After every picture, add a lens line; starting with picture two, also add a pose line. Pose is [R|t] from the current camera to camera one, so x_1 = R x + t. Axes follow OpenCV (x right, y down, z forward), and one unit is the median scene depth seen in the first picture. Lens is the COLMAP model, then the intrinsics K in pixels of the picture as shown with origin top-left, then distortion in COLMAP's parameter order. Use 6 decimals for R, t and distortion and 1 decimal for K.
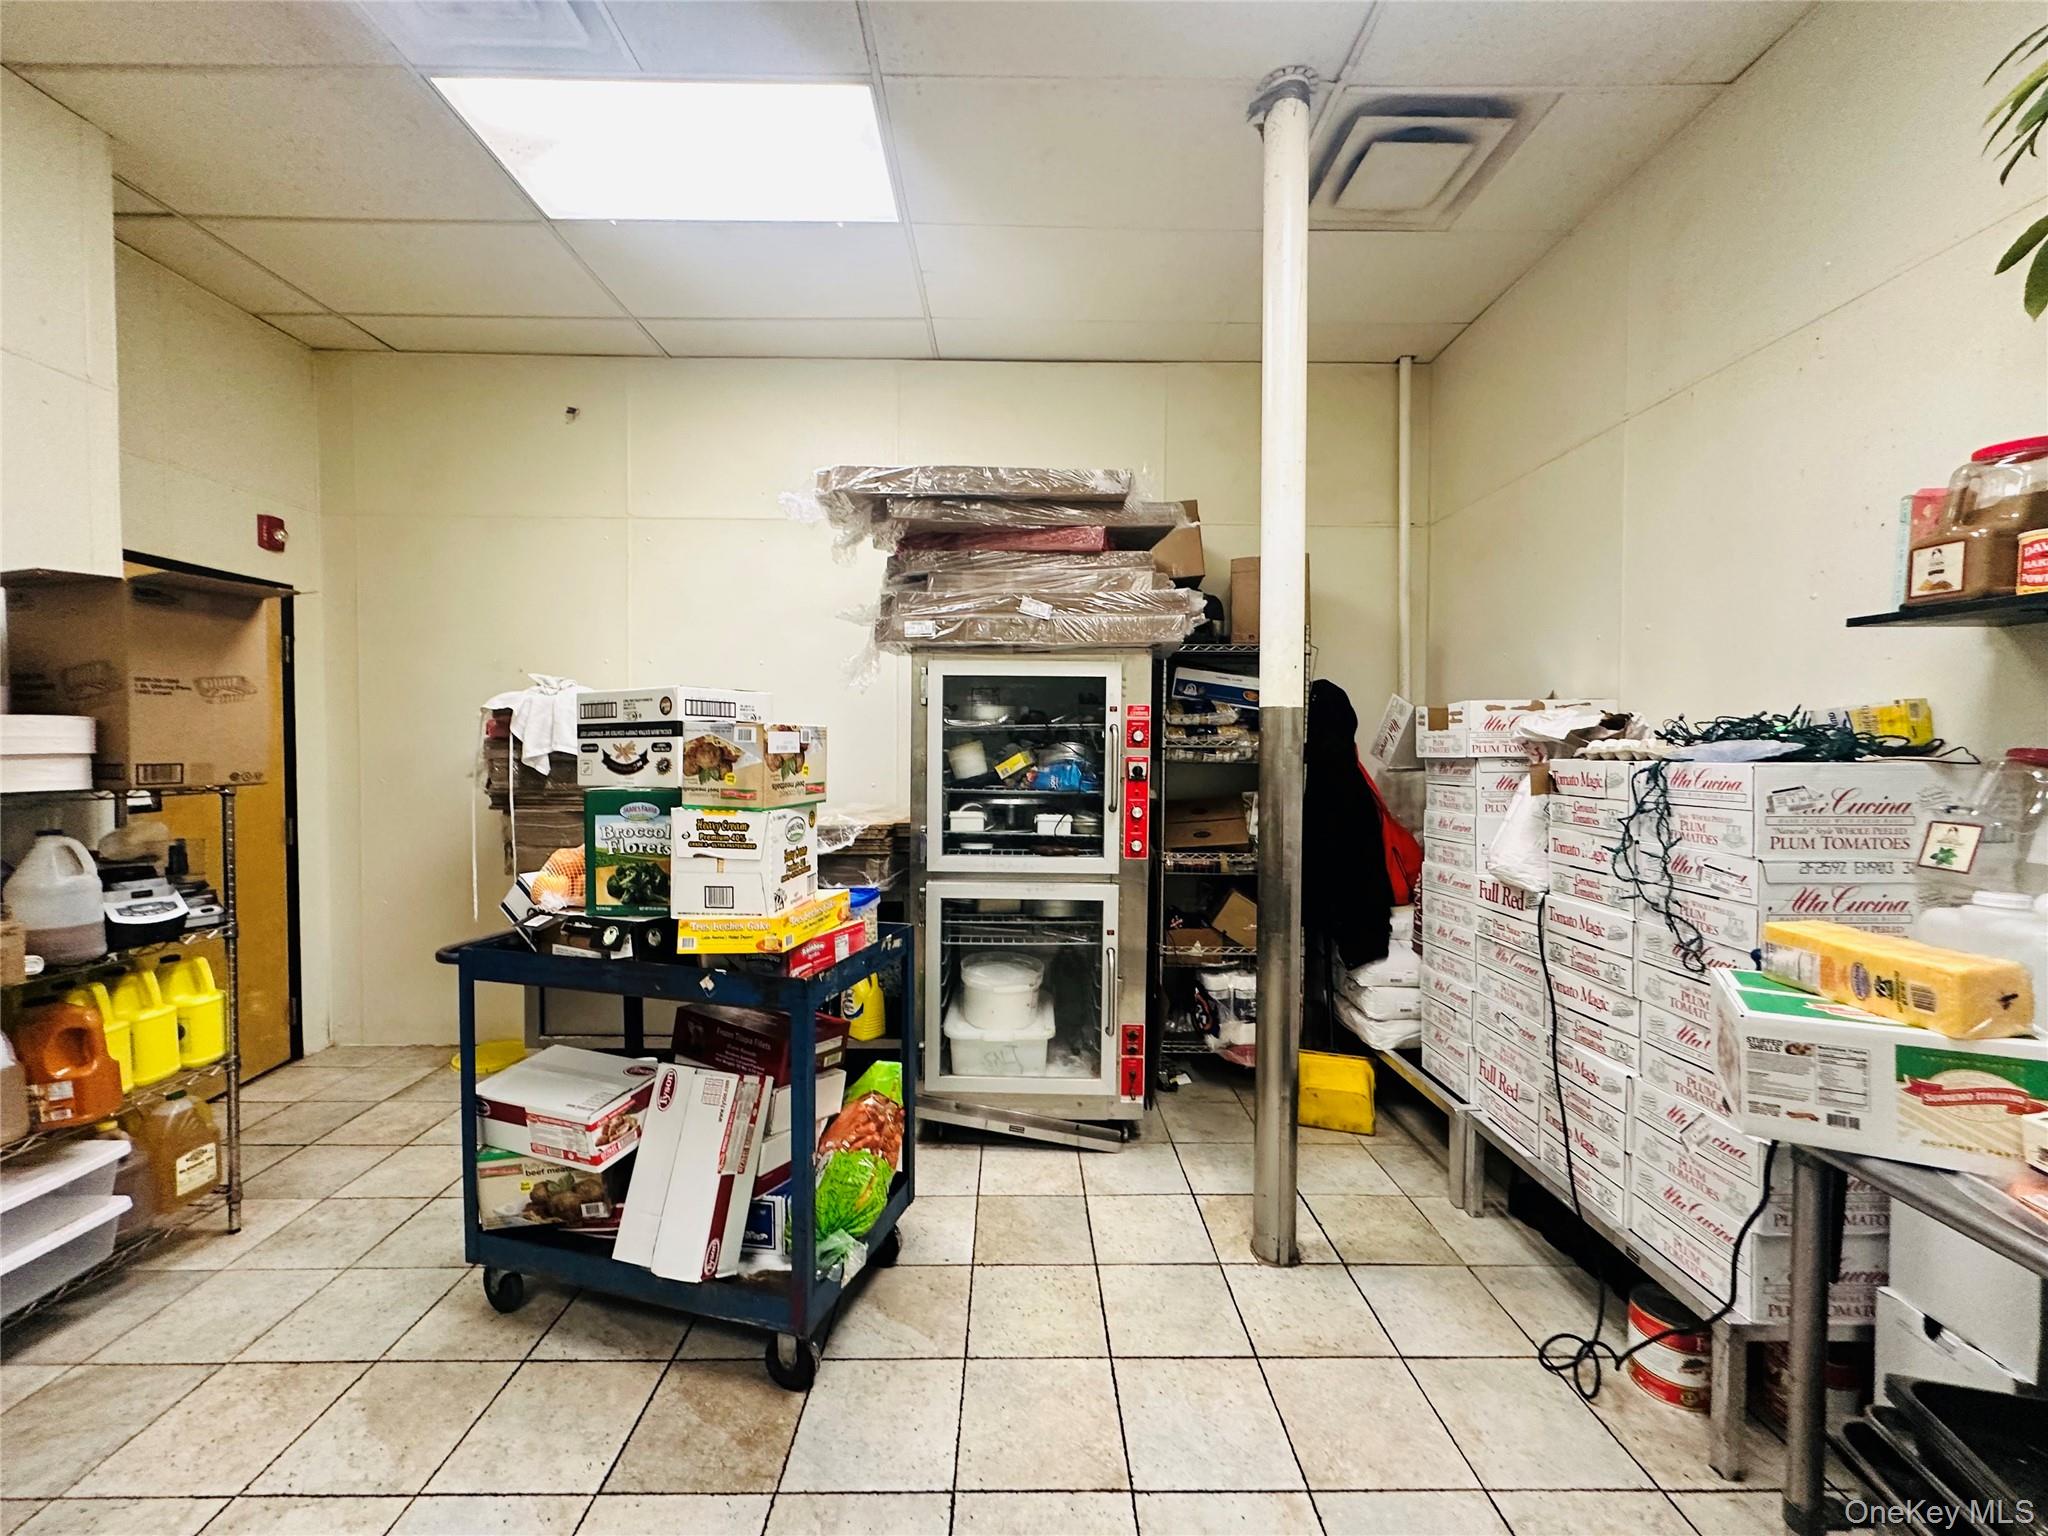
lens RADIAL K [[811.7, 0, 1022.8], [0, 811.7, 768.2], [0, 0, 1]] dist [-0.003149, -0.000031]
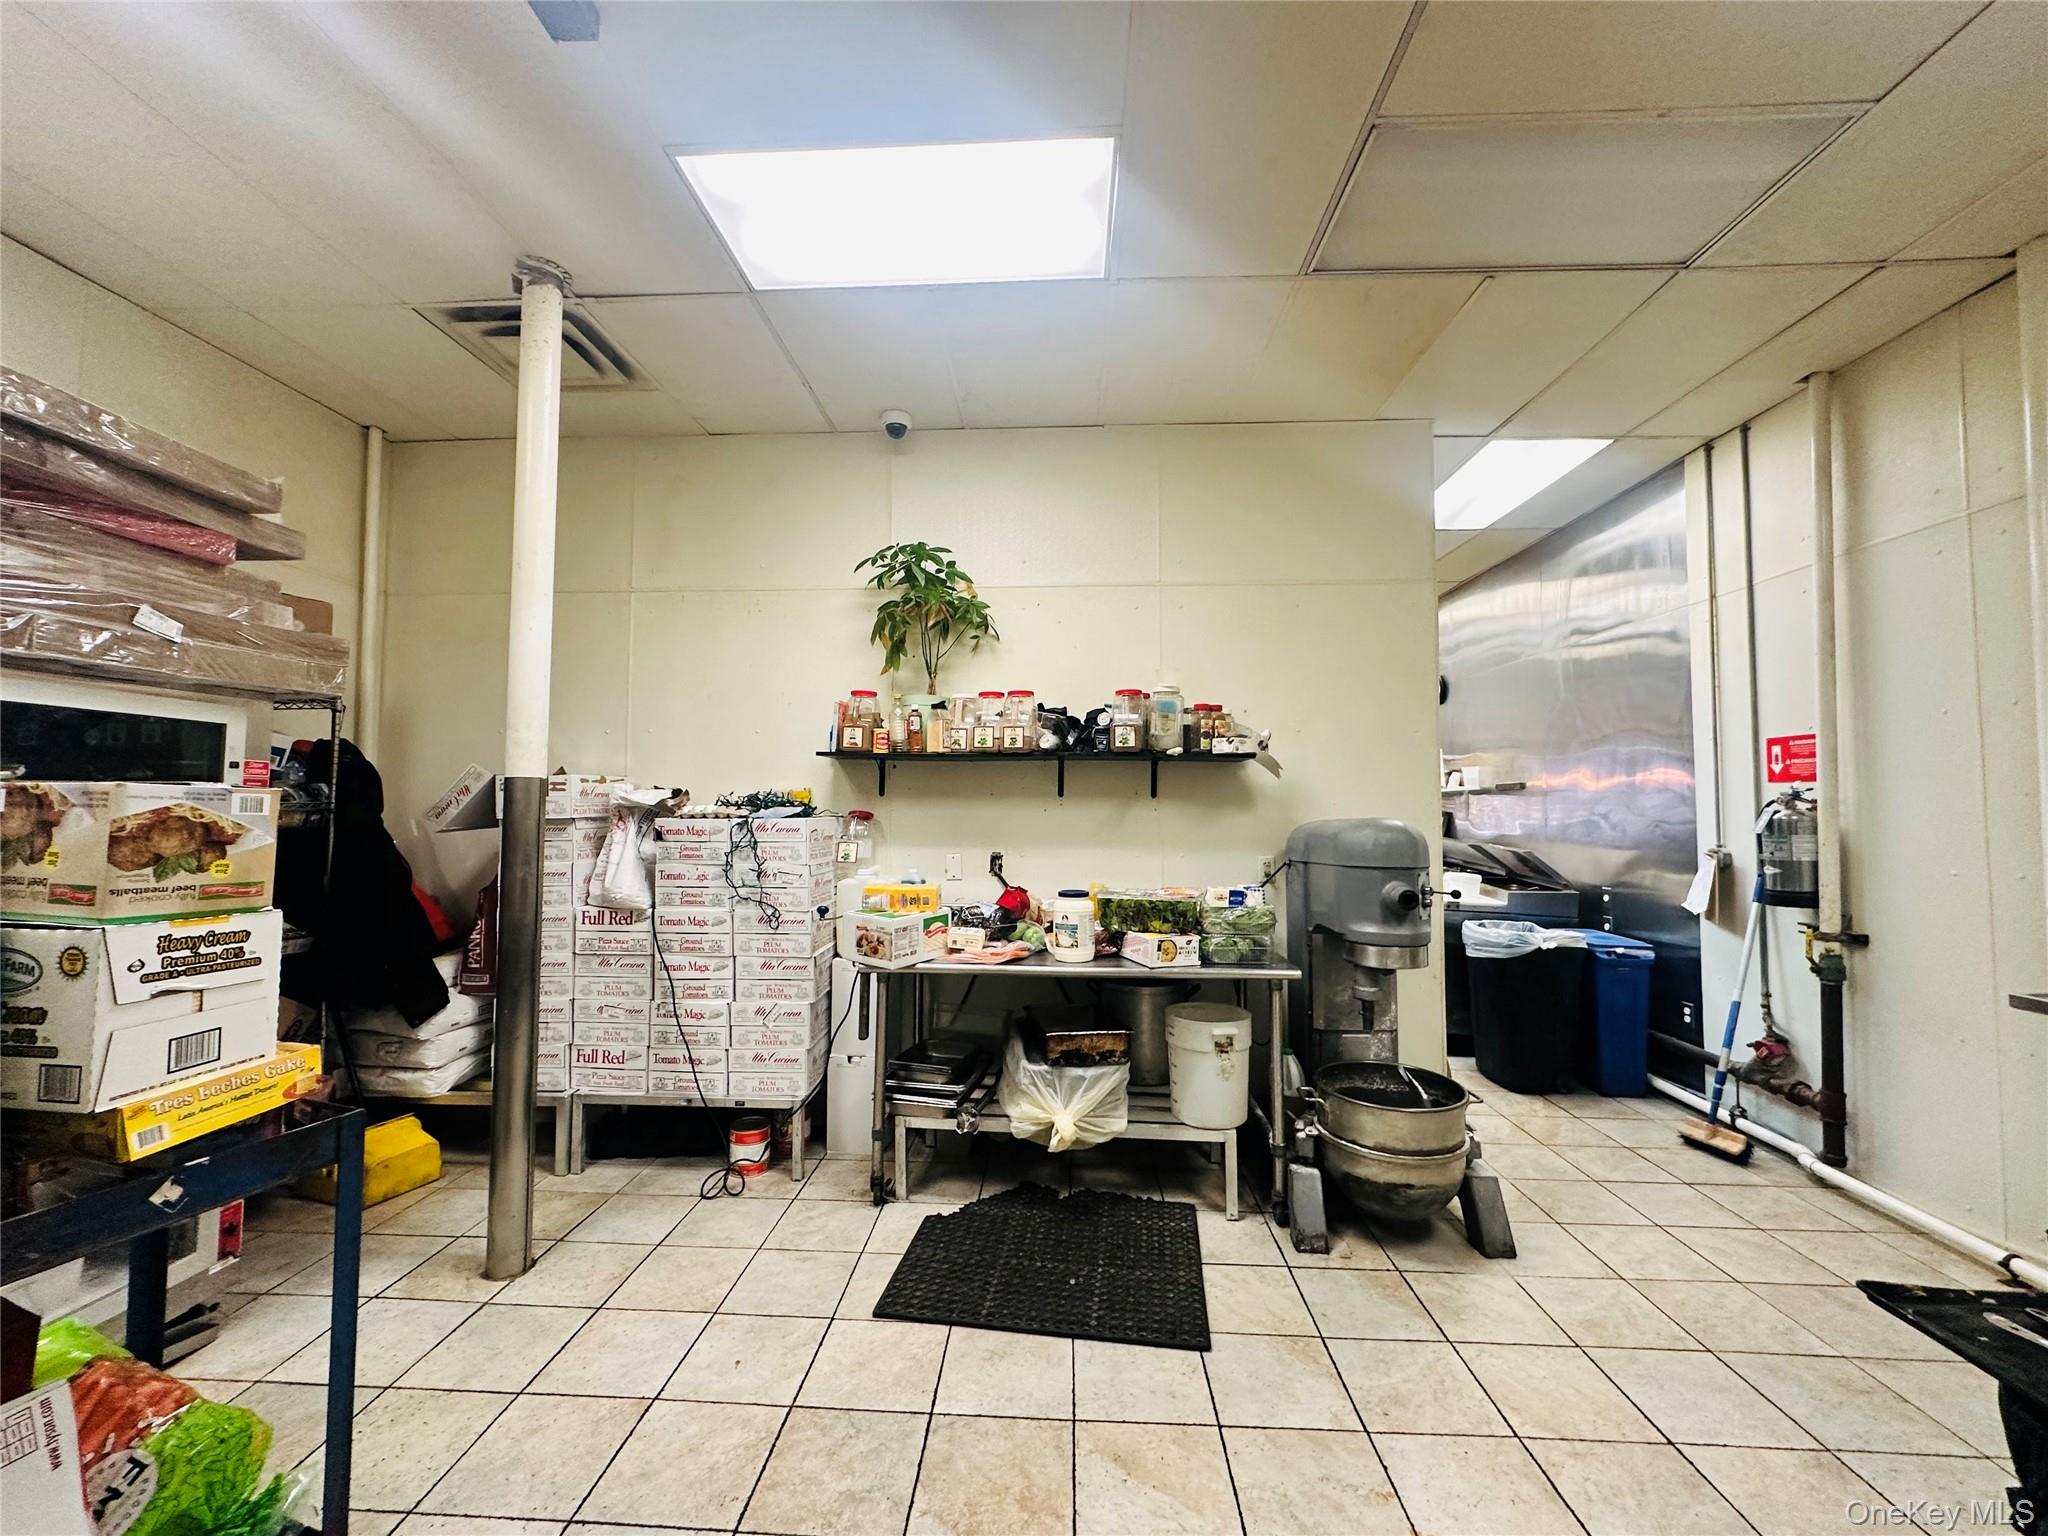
lens RADIAL K [[811.7, 0, 1023.5], [0, 811.7, 768.5], [0, 0, 1]] dist [-0.003149, -0.000031]
pose [[0.059885, 0.043170, 0.997271, -0.979005], [0.022769, 0.998745, -0.044601, -0.025000], [-0.997946, 0.025378, 0.058827, 0.274259]]
